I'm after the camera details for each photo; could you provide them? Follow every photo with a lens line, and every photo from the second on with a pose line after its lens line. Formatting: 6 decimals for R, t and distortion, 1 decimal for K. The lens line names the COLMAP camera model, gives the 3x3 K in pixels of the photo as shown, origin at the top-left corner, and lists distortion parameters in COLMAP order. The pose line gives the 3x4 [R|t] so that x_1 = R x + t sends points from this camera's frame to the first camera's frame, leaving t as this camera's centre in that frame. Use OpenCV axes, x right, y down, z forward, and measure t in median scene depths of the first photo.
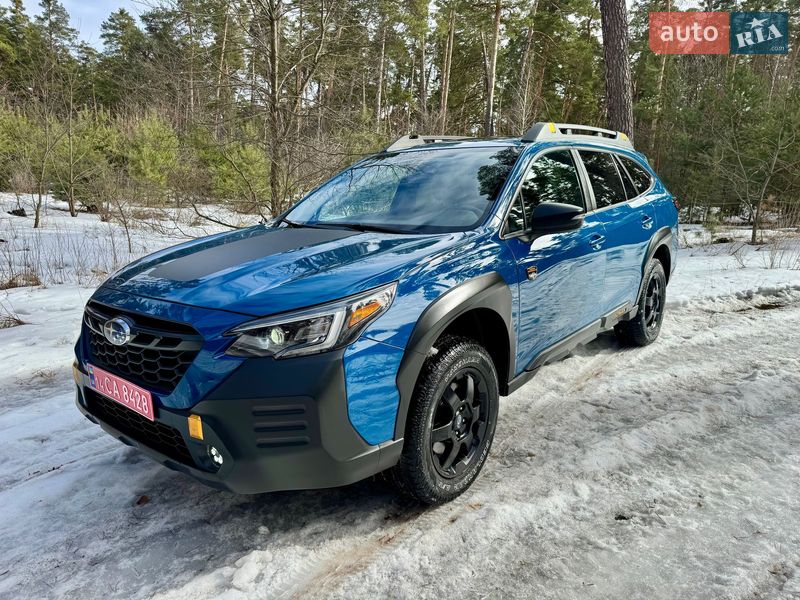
lens RADIAL K [[543.7, 0, 400.0], [0, 543.7, 300.0], [0, 0, 1]] dist [0.001791, -0.009861]
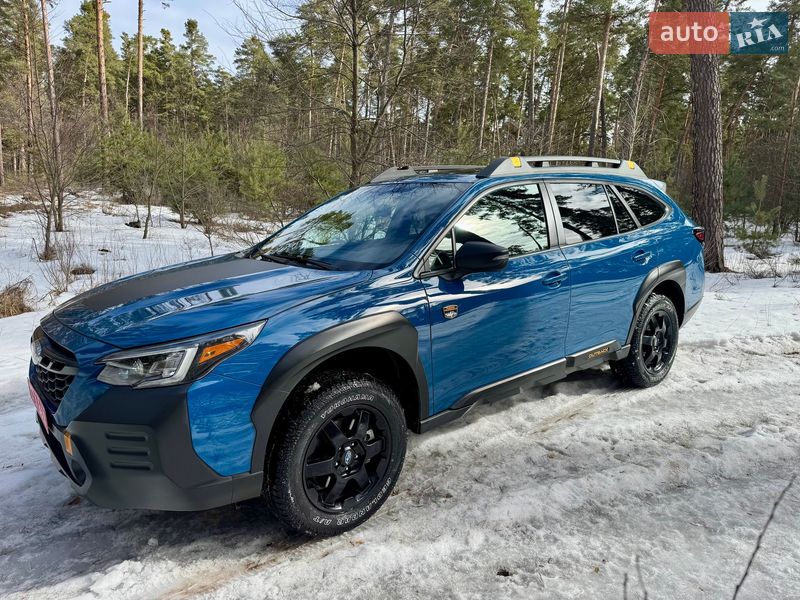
lens RADIAL K [[545.7, 0, 415.0], [0, 545.7, 296.2], [0, 0, 1]] dist [-0.000572, -0.005951]
pose [[0.982947, 0.039091, -0.179688, 0.264416], [-0.044192, 0.998723, -0.024473, -0.038340], [0.178502, 0.031996, 0.983419, 0.004270]]
